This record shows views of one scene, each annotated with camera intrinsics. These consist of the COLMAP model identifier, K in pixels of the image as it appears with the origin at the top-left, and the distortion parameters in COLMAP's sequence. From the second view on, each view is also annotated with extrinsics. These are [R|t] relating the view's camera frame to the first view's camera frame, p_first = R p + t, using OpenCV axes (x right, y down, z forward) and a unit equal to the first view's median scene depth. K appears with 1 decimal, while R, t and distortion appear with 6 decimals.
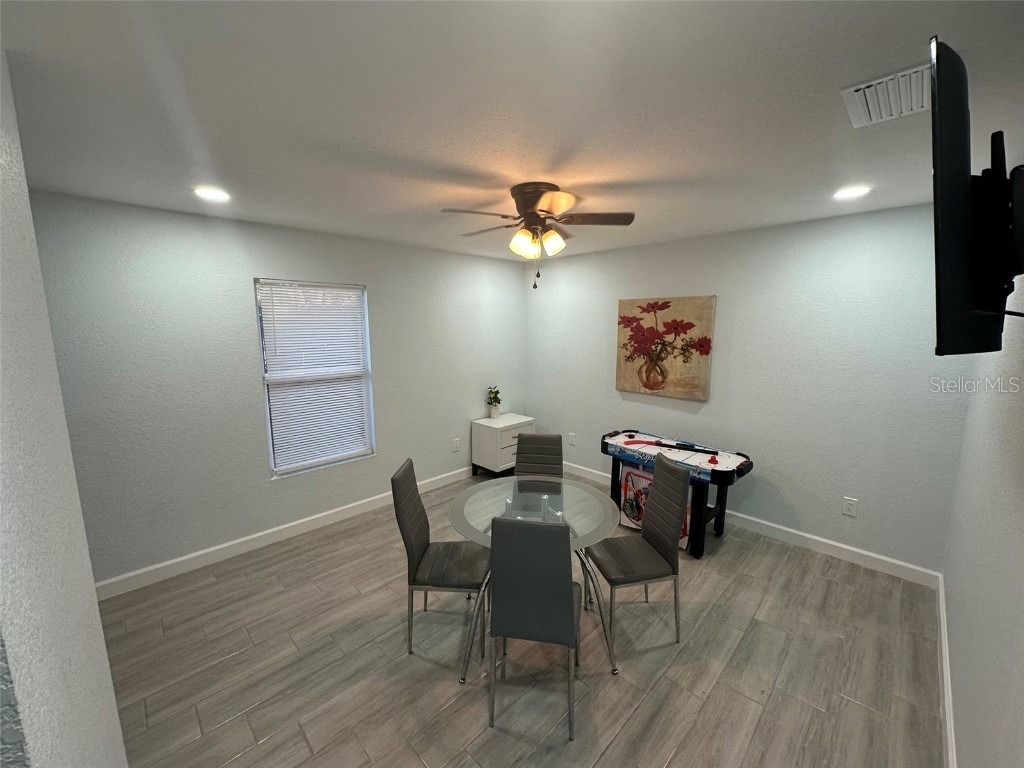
lens RADIAL K [[409.9, 0, 512.4], [0, 409.9, 382.5], [0, 0, 1]] dist [-0.002162, 0.000826]
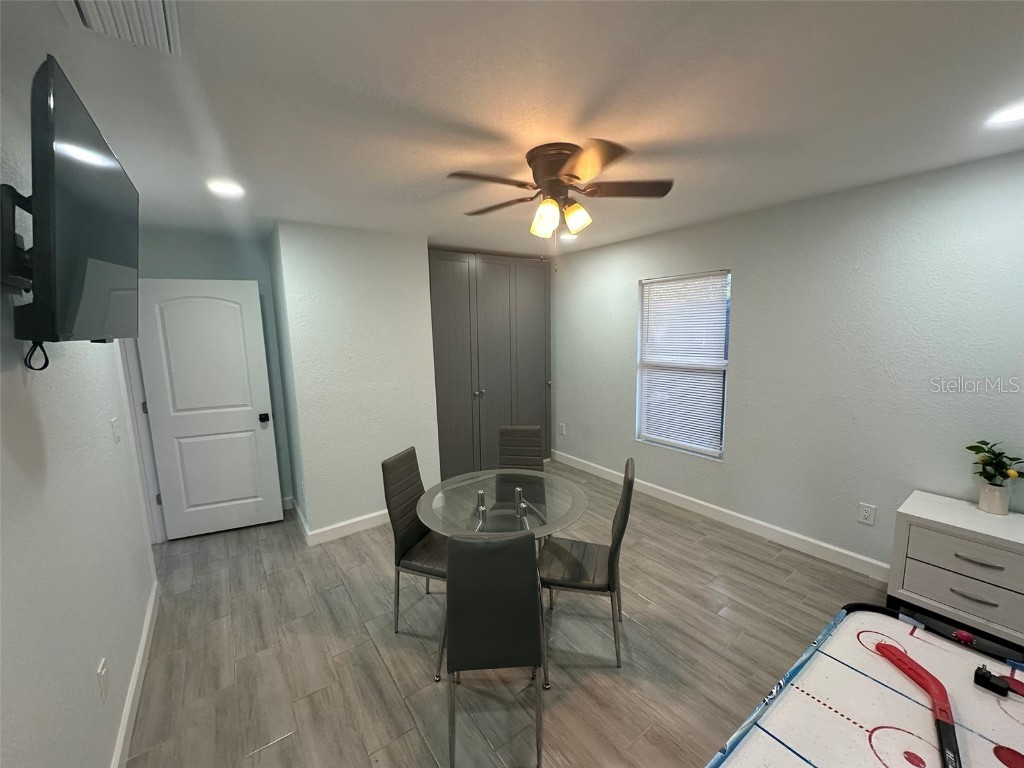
lens RADIAL K [[409.9, 0, 513.8], [0, 409.9, 386.4], [0, 0, 1]] dist [-0.002162, 0.000826]
pose [[-0.158230, 0.149589, -0.976005, 0.784304], [-0.114129, 0.979062, 0.168560, -0.108595], [0.980784, 0.138062, -0.137845, 0.899914]]
